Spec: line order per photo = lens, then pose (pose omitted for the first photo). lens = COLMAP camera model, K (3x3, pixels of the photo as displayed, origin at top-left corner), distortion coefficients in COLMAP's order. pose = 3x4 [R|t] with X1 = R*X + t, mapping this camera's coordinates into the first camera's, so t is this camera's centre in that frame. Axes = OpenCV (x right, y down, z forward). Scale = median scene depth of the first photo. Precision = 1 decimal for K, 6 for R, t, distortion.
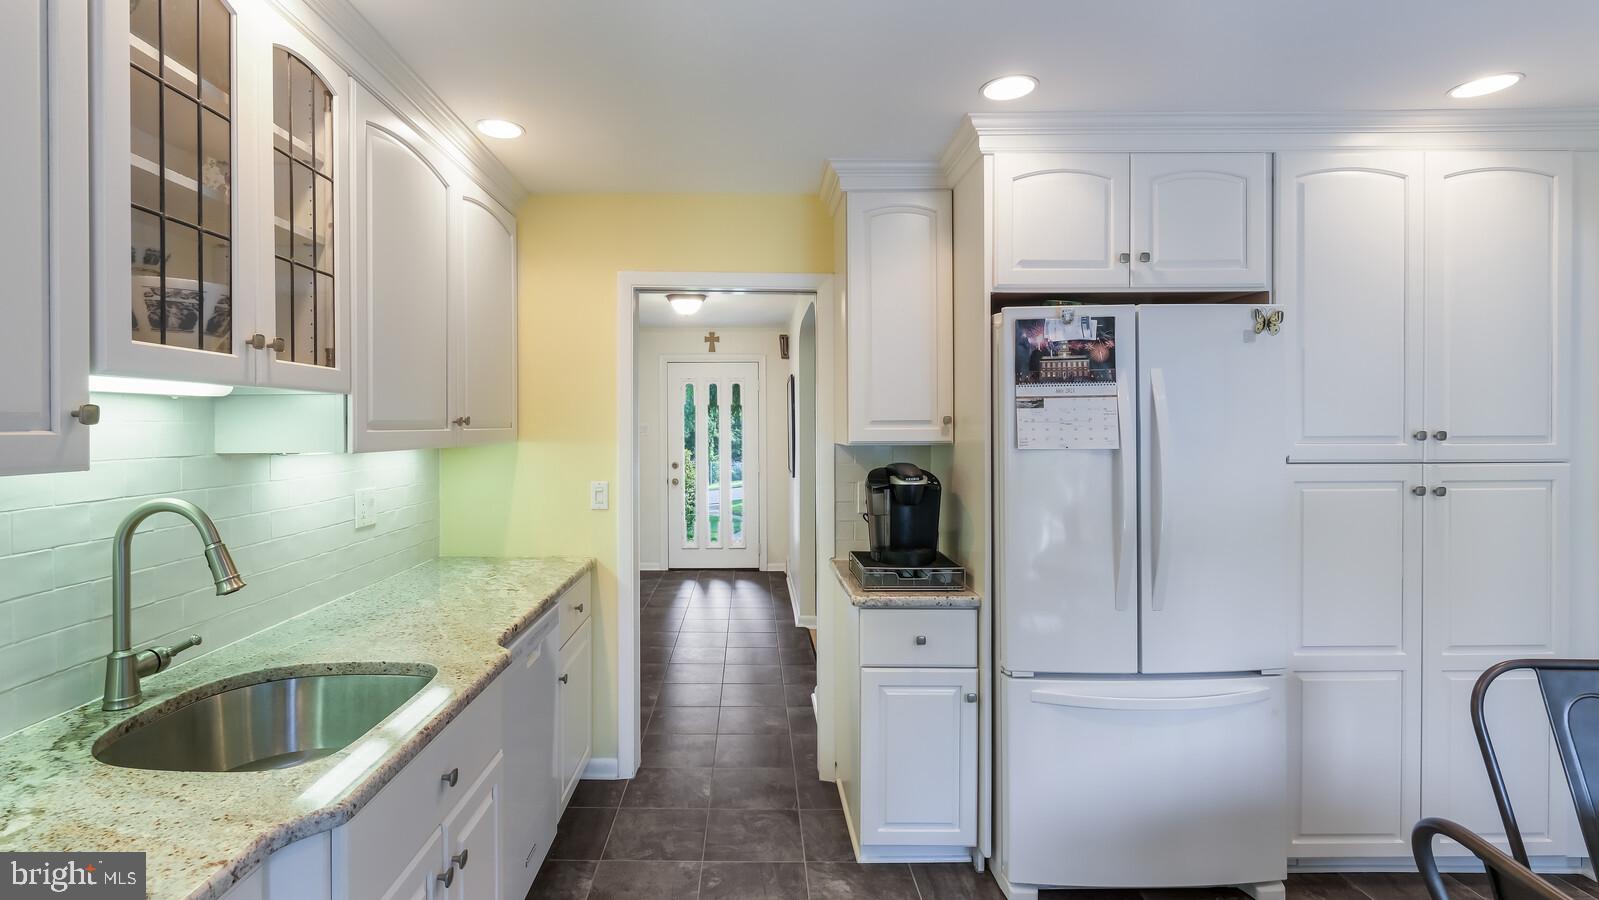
lens RADIAL K [[716.3, 0, 809.9], [0, 716.3, 436.4], [0, 0, 1]] dist [-0.001761, -0.001351]
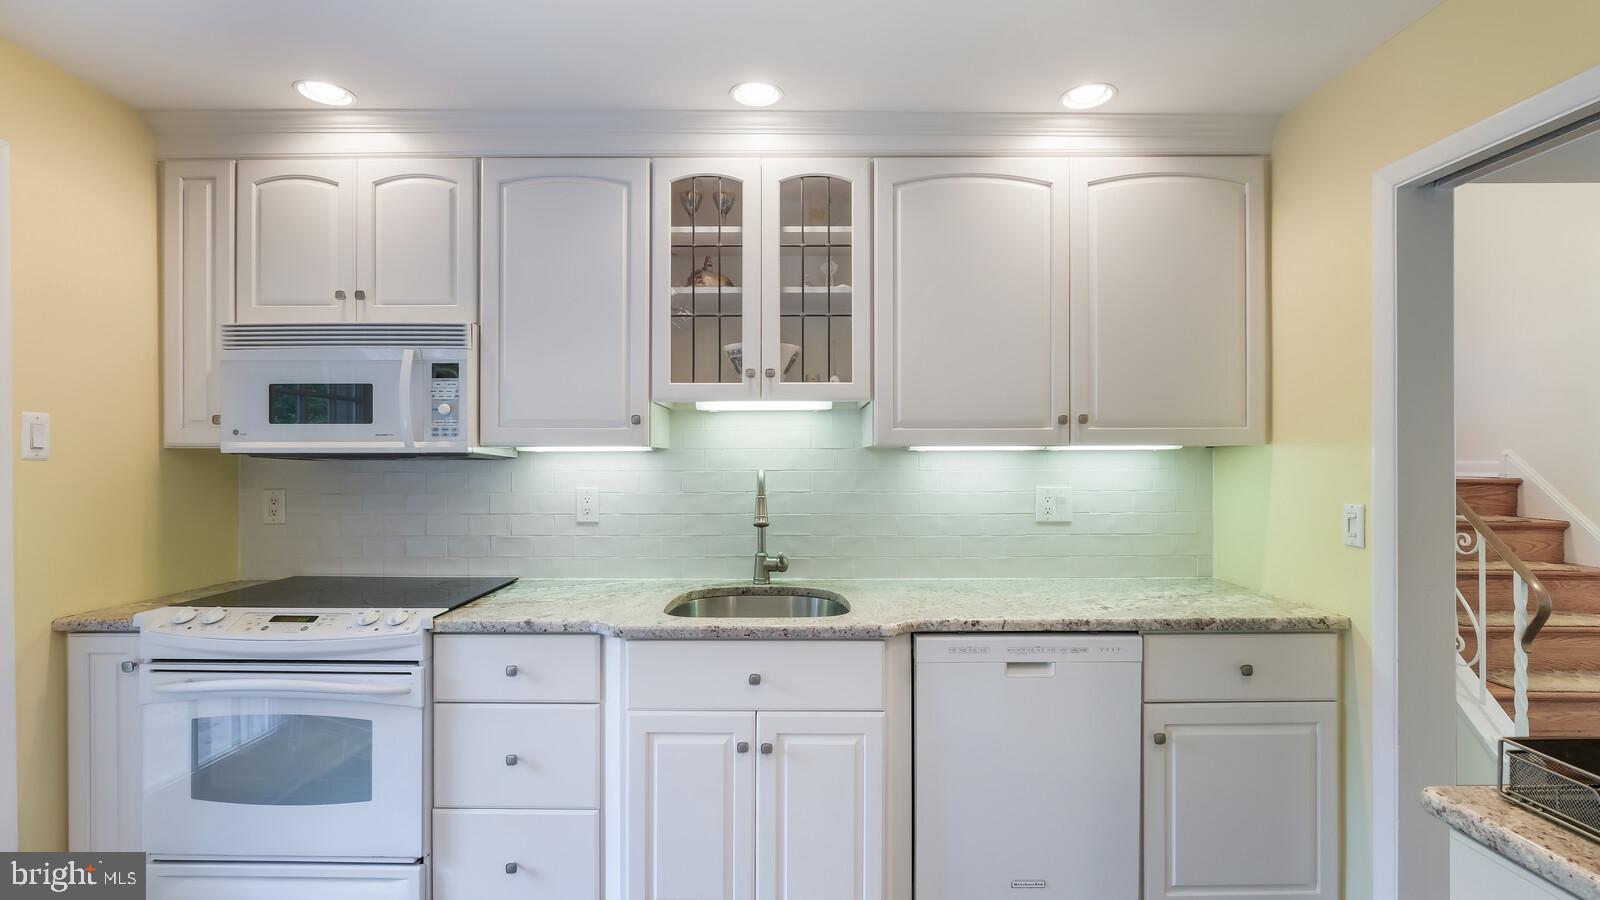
lens RADIAL K [[716.8, 0, 810.4], [0, 716.8, 436.4], [0, 0, 1]] dist [-0.001761, -0.001351]
pose [[-0.057125, -0.036440, -0.997702, 0.707248], [-0.009864, 0.999305, -0.035934, 0.058557], [0.998318, 0.007789, -0.057445, 1.030937]]
